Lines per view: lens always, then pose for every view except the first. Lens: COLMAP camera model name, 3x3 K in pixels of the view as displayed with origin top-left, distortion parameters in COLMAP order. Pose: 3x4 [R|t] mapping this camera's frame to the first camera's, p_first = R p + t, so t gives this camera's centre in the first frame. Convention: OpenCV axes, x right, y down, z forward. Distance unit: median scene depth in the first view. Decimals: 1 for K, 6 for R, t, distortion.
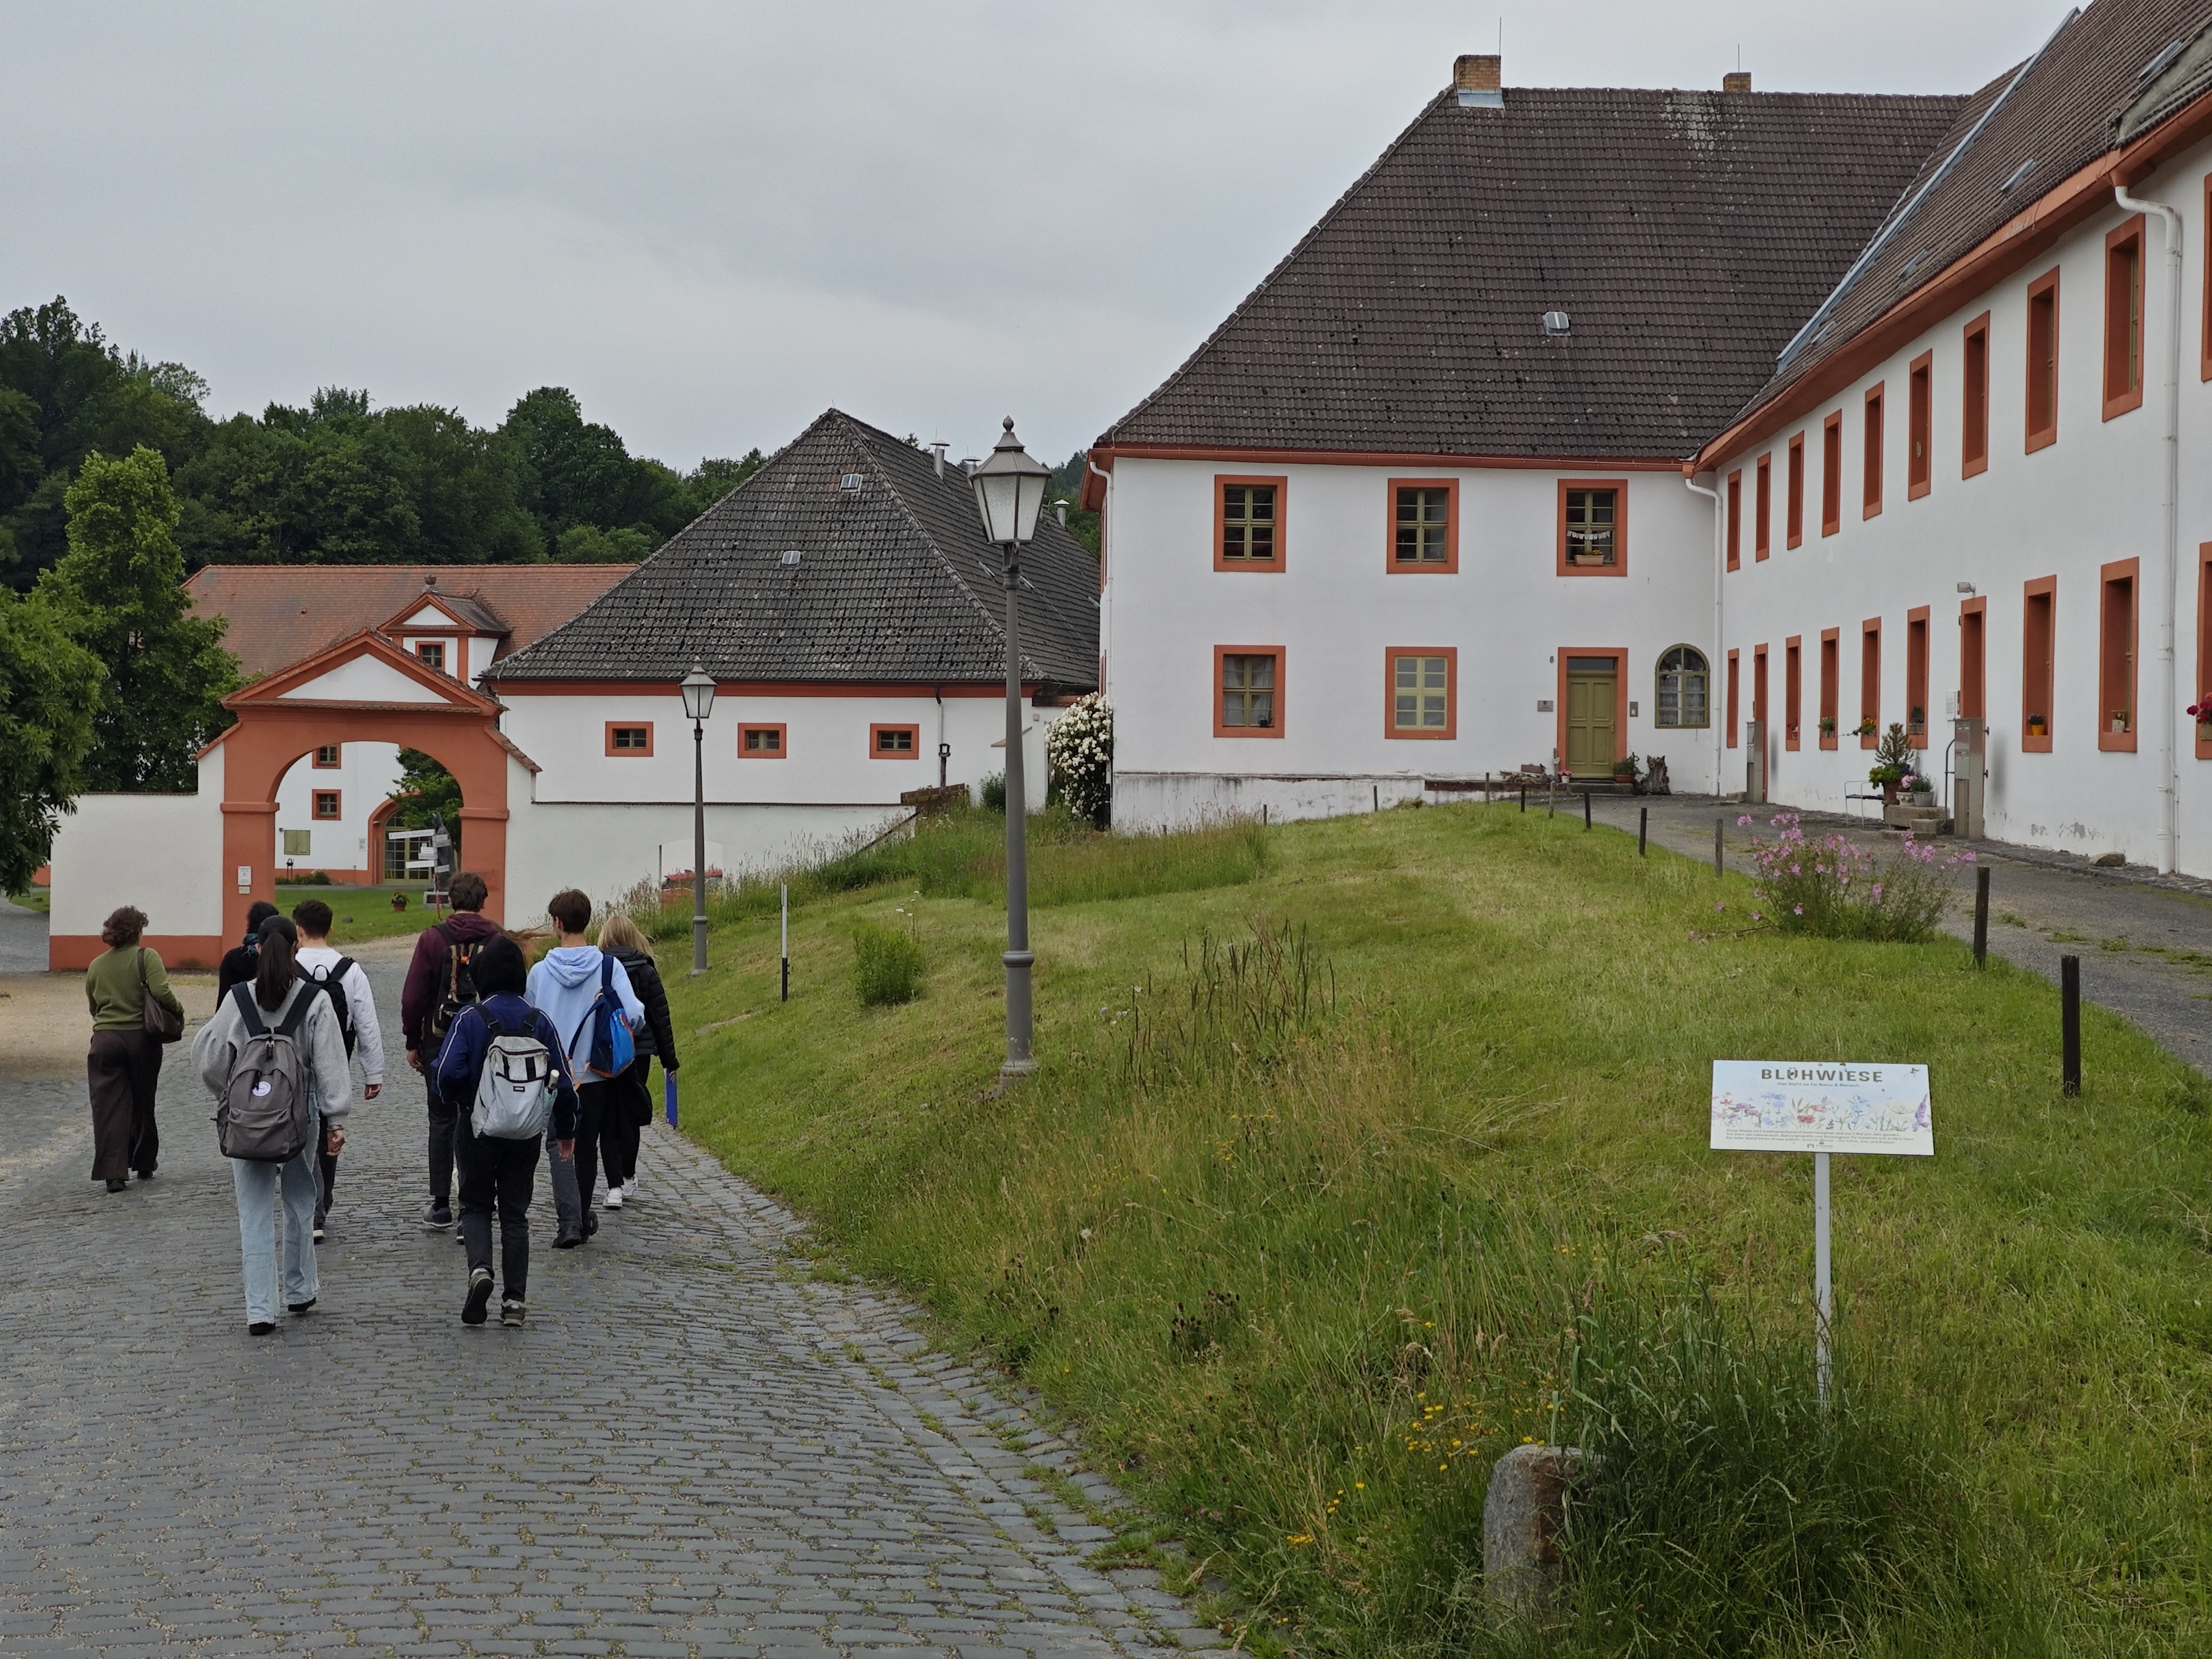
lens RADIAL K [[2949.9, 0, 1108.5], [0, 2949.9, 829.5], [0, 0, 1]] dist [0.117770, 0.000000]
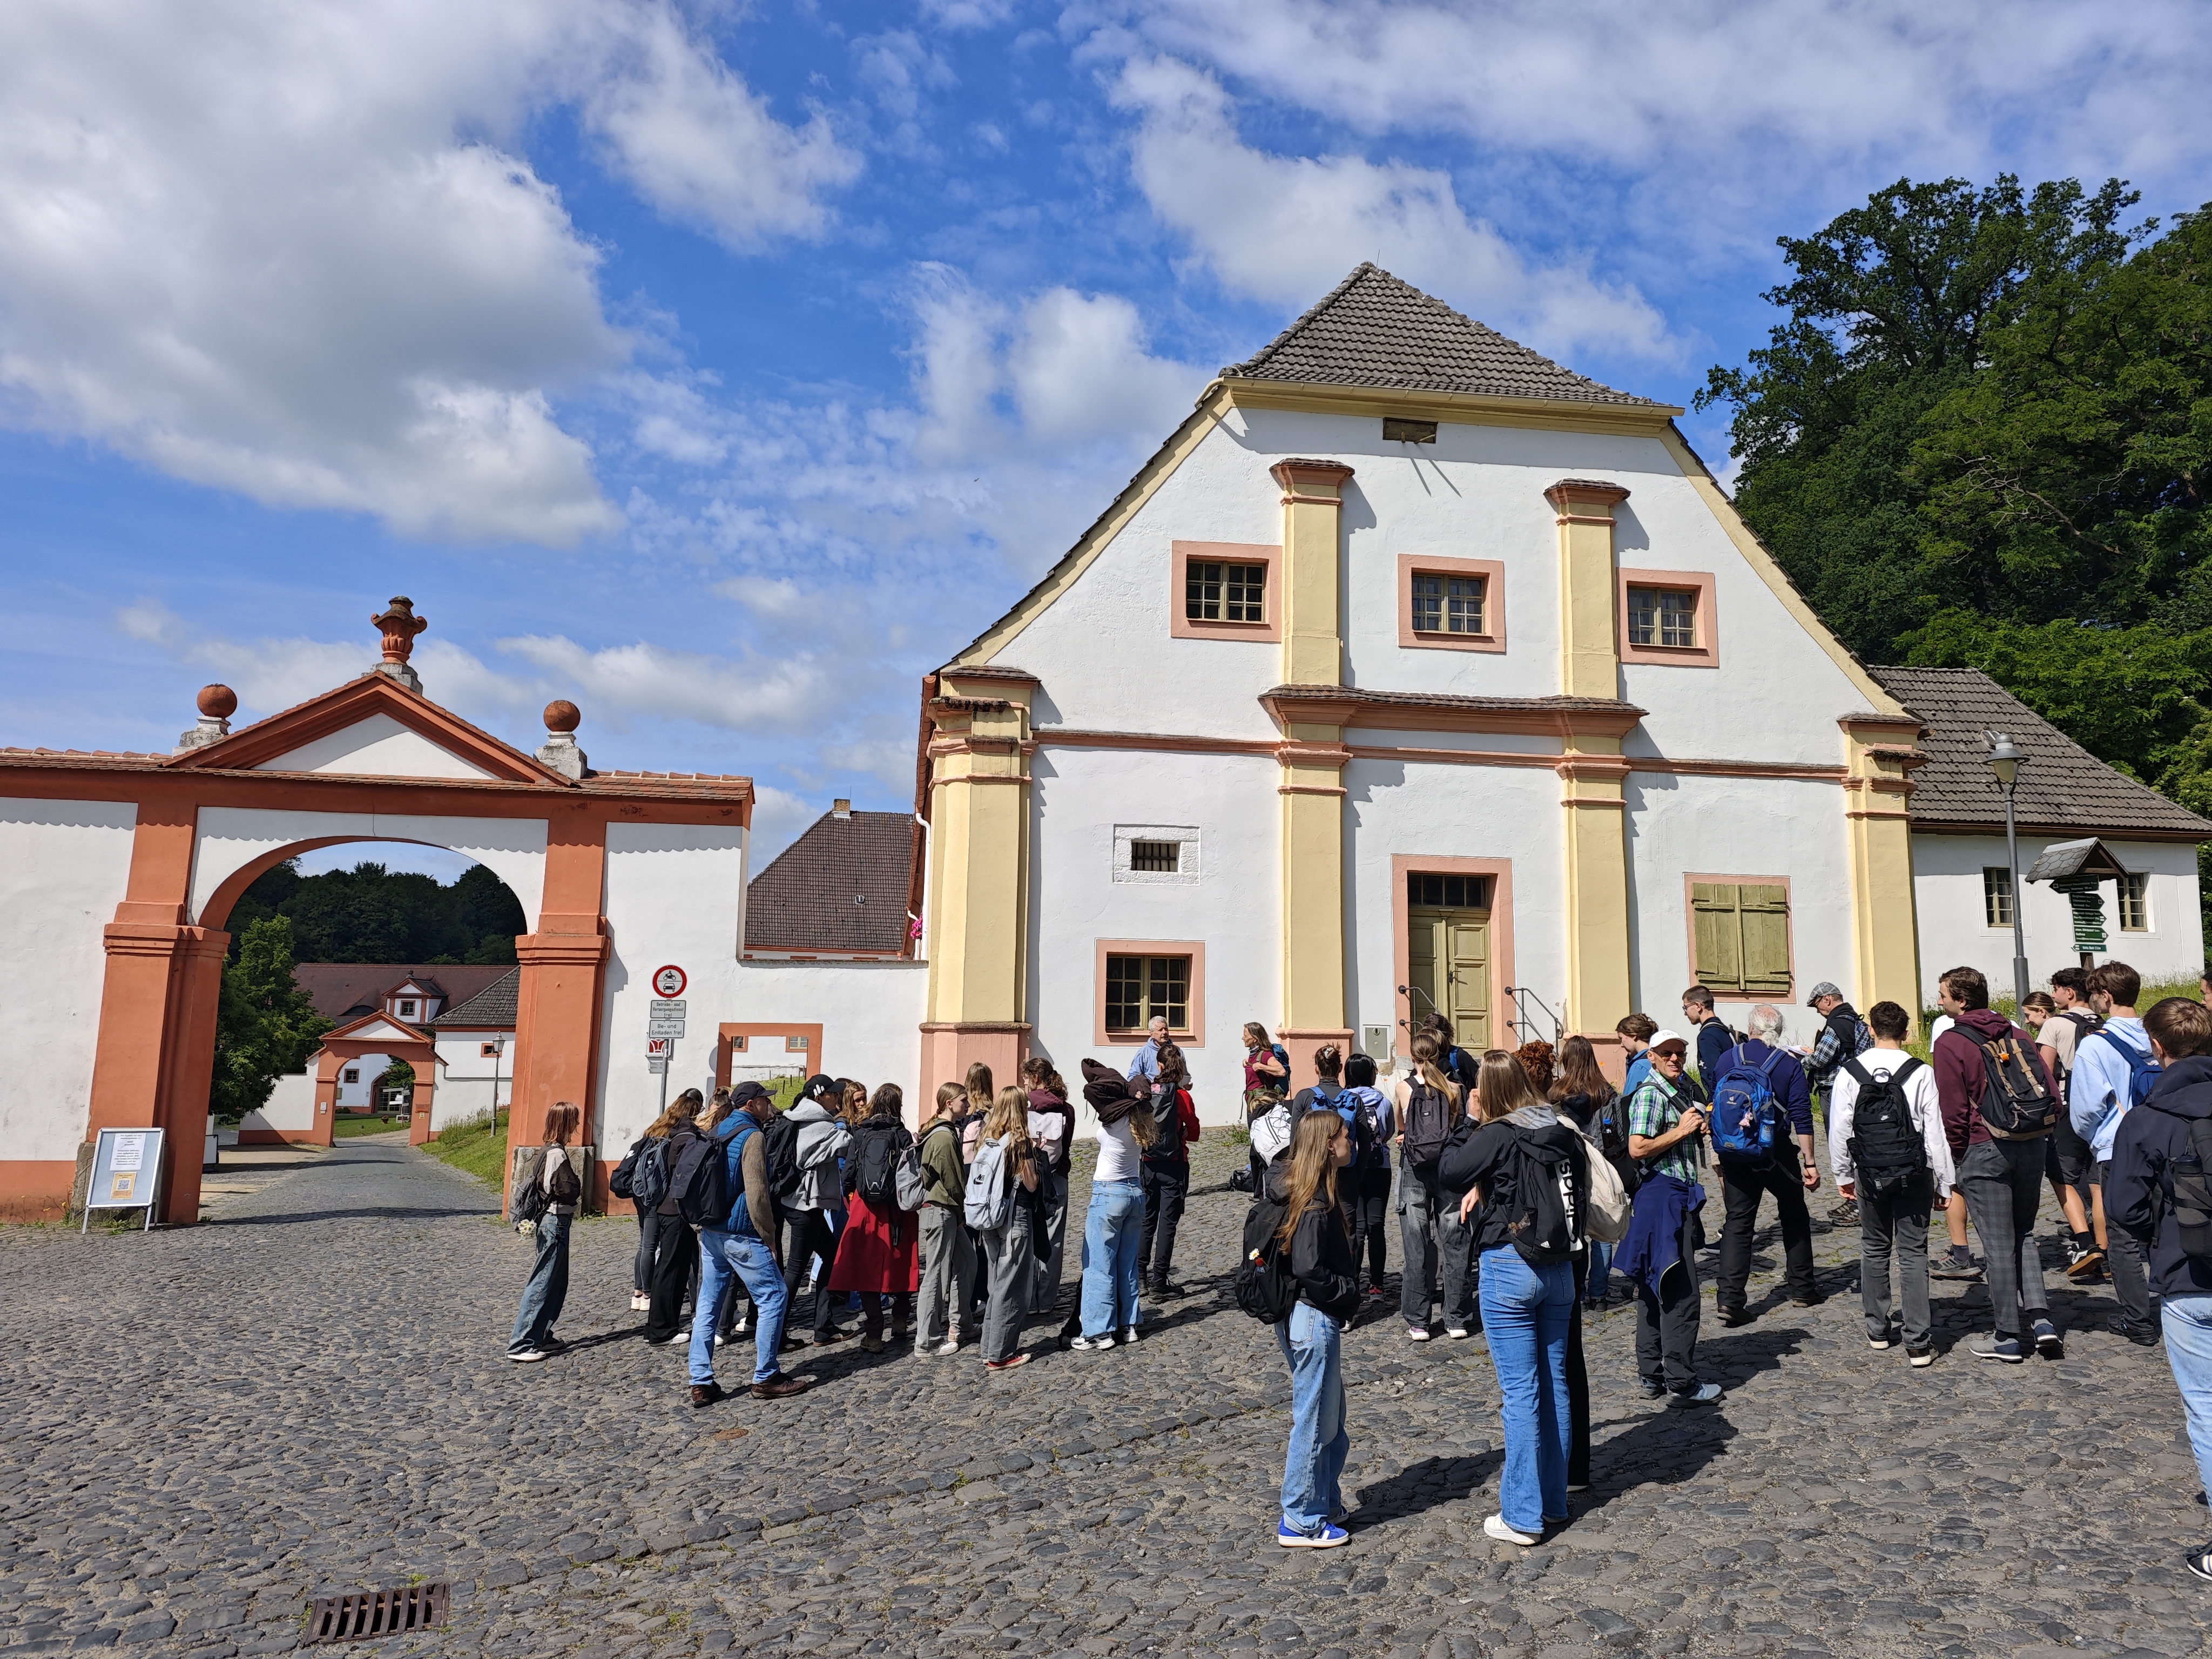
lens RADIAL K [[1489.5, 0, 1107.5], [0, 1489.5, 822.8], [0, 0, 1]] dist [0.006446, 0.000876]
pose [[0.977365, 0.038068, 0.208106, 0.050526], [-0.001033, 0.984524, -0.175245, 0.000199], [-0.211557, 0.171063, 0.962279, -0.231236]]
